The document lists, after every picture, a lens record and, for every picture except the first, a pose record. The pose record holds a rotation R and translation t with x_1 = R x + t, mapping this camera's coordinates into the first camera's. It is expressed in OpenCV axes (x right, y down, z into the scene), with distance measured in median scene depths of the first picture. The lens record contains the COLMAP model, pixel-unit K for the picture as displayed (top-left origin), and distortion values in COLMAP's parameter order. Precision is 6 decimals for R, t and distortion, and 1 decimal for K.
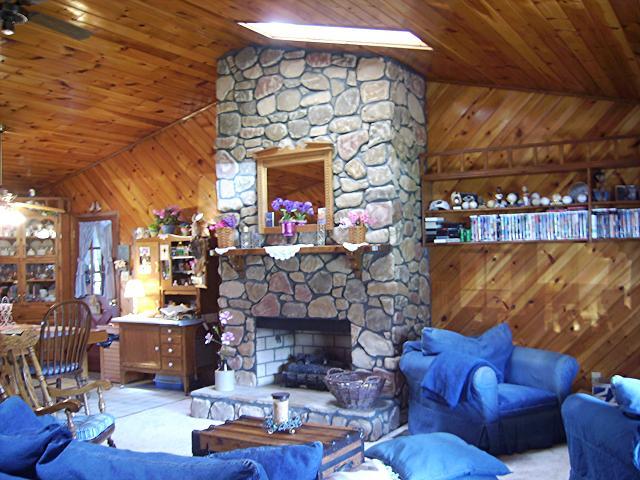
lens RADIAL K [[673.9, 0, 320.0], [0, 673.9, 240.0], [0, 0, 1]] dist [-0.067270, 0.014824]
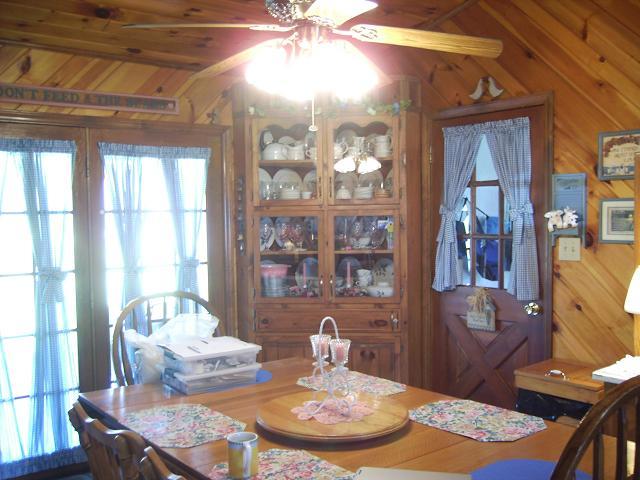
lens RADIAL K [[673.9, 0, 320.0], [0, 673.9, 240.0], [0, 0, 1]] dist [-0.067270, 0.014824]
pose [[0.941758, 0.020836, -0.335645, -0.290305], [0.002680, 0.997582, 0.069445, 0.018854], [0.336281, -0.066299, 0.939425, 0.543124]]
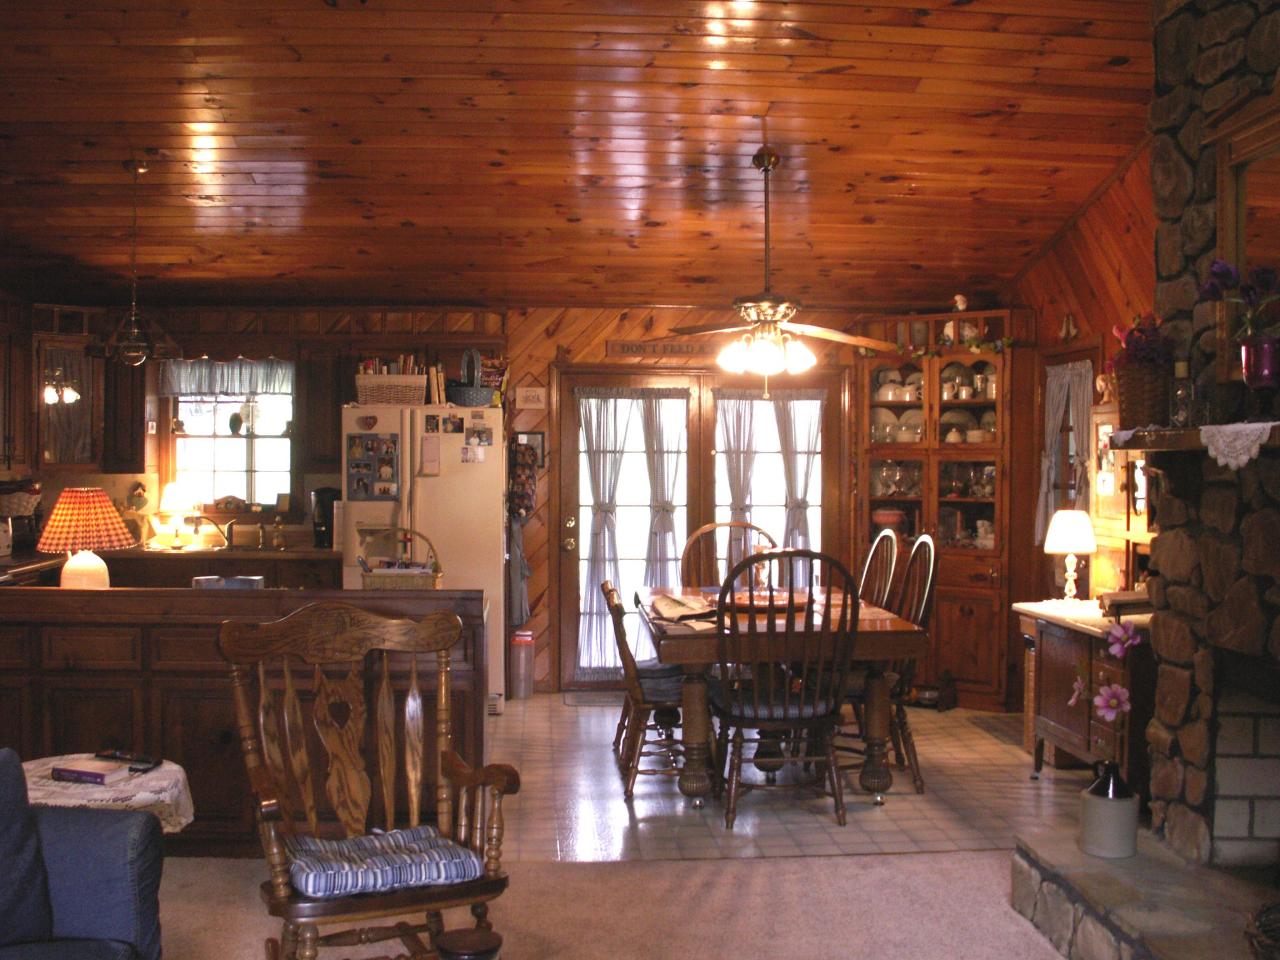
lens RADIAL K [[1340.1, 0, 640.0], [0, 1340.1, 480.0], [0, 0, 1]] dist [-0.201326, 0.182469]
pose [[0.577069, 0.037418, -0.815838, 0.175034], [0.002801, 0.998853, 0.047793, 0.004646], [0.816690, -0.029865, 0.576303, 0.317575]]
